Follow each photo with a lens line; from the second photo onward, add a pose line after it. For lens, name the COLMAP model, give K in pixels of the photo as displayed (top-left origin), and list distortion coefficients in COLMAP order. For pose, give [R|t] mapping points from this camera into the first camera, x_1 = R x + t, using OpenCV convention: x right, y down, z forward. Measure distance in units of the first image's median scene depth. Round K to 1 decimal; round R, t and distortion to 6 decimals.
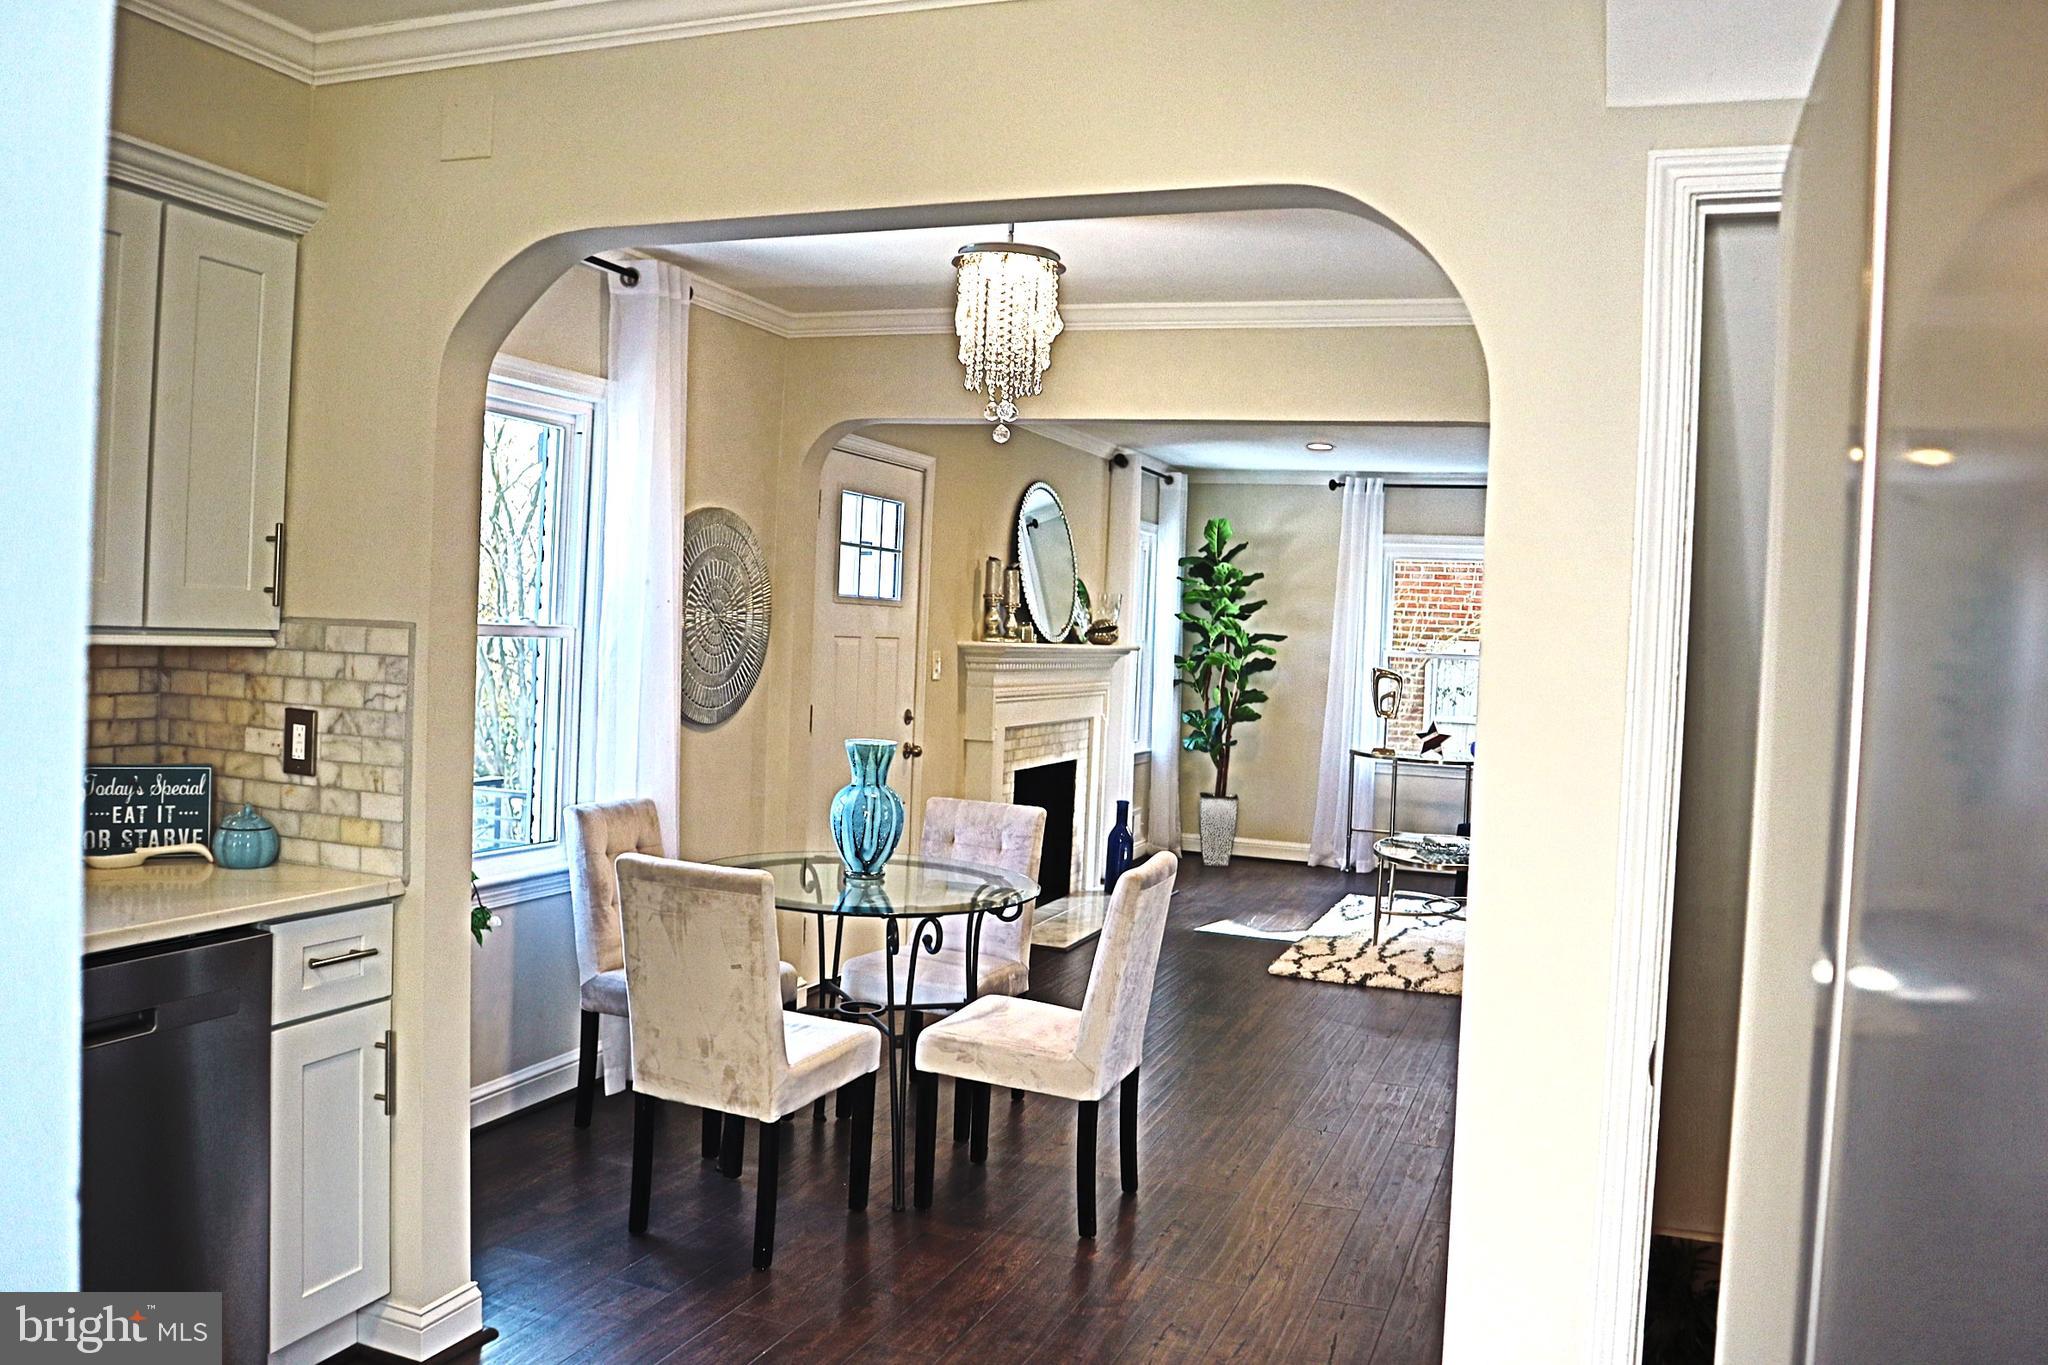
lens RADIAL K [[1578.8, 0, 1024.0], [0, 1578.8, 682.5], [0, 0, 1]] dist [-0.112746, 0.009419]
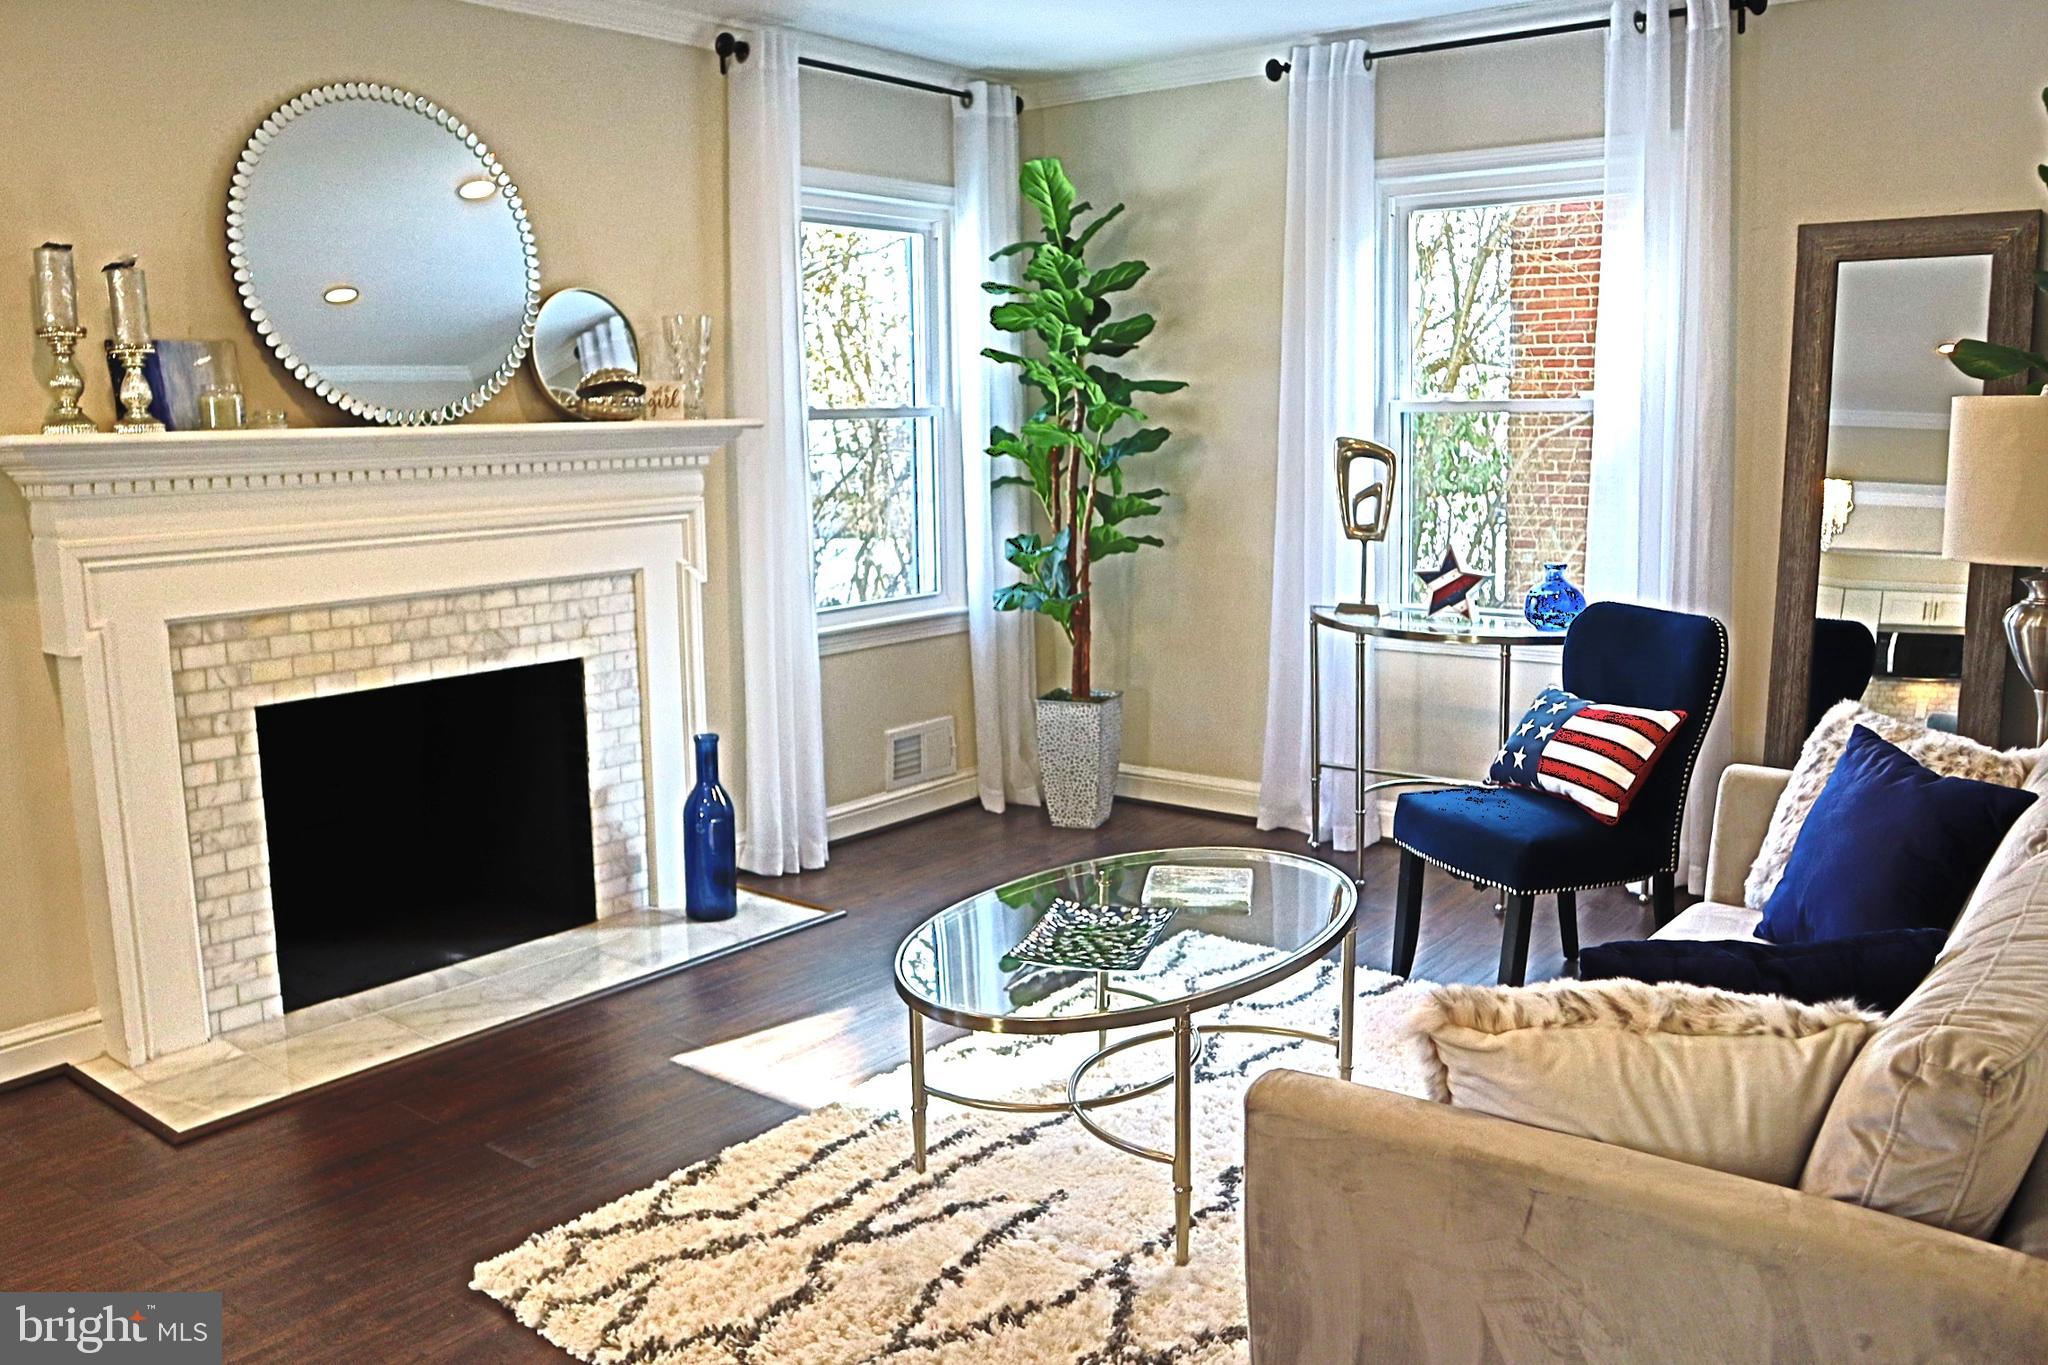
lens RADIAL K [[1578.8, 0, 1024.0], [0, 1578.8, 682.5], [0, 0, 1]] dist [-0.112746, 0.009419]
pose [[0.954304, -0.008265, -0.298722, 0.268833], [0.045459, 0.991999, 0.117777, 0.004313], [0.295358, -0.125975, 0.947045, 0.498985]]
